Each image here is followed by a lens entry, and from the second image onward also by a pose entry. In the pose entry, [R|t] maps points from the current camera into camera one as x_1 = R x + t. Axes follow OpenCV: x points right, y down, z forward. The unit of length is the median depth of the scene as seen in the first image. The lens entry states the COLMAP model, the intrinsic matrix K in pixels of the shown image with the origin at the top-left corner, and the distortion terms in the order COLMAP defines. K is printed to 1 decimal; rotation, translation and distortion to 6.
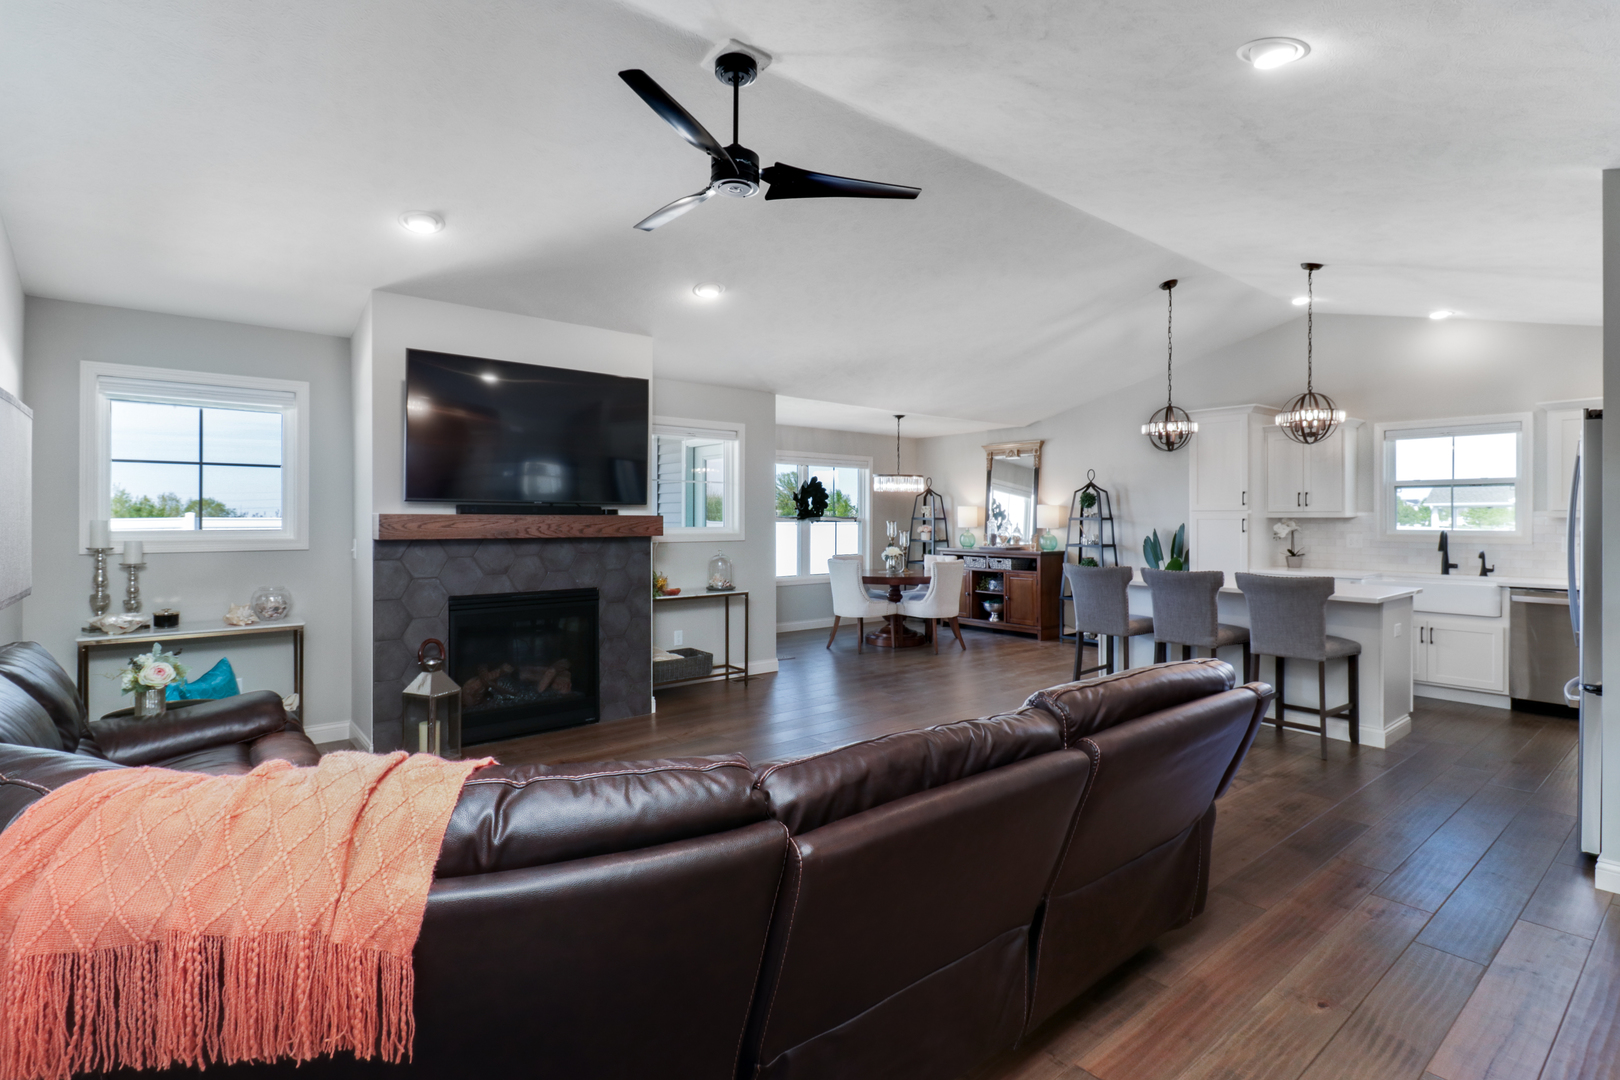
lens RADIAL K [[761.5, 0, 807.6], [0, 761.5, 520.7], [0, 0, 1]] dist [-0.000138, 0.000014]
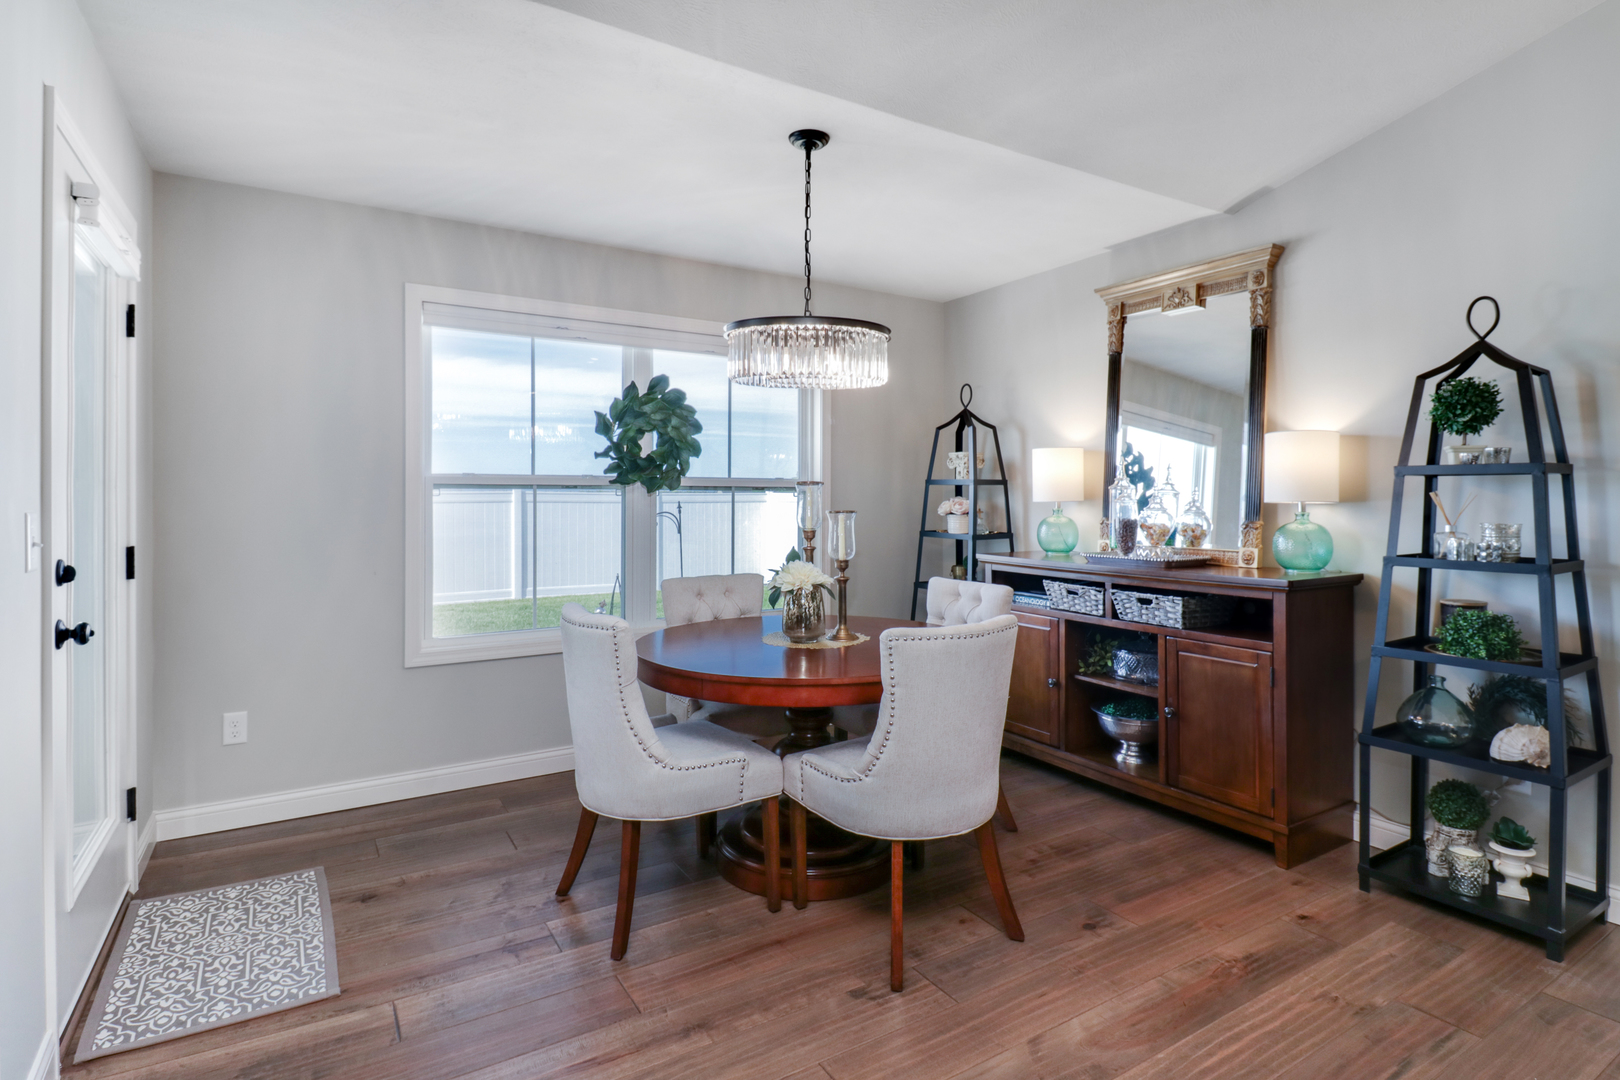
lens RADIAL K [[822.6, 0, 810.6], [0, 822.6, 507.3], [0, 0, 1]] dist [0.001862, 0.000145]
pose [[0.991959, -0.000422, -0.126556, 0.146124], [0.001458, 0.999966, 0.008091, 0.008053], [0.126548, -0.008211, 0.991926, 0.600122]]
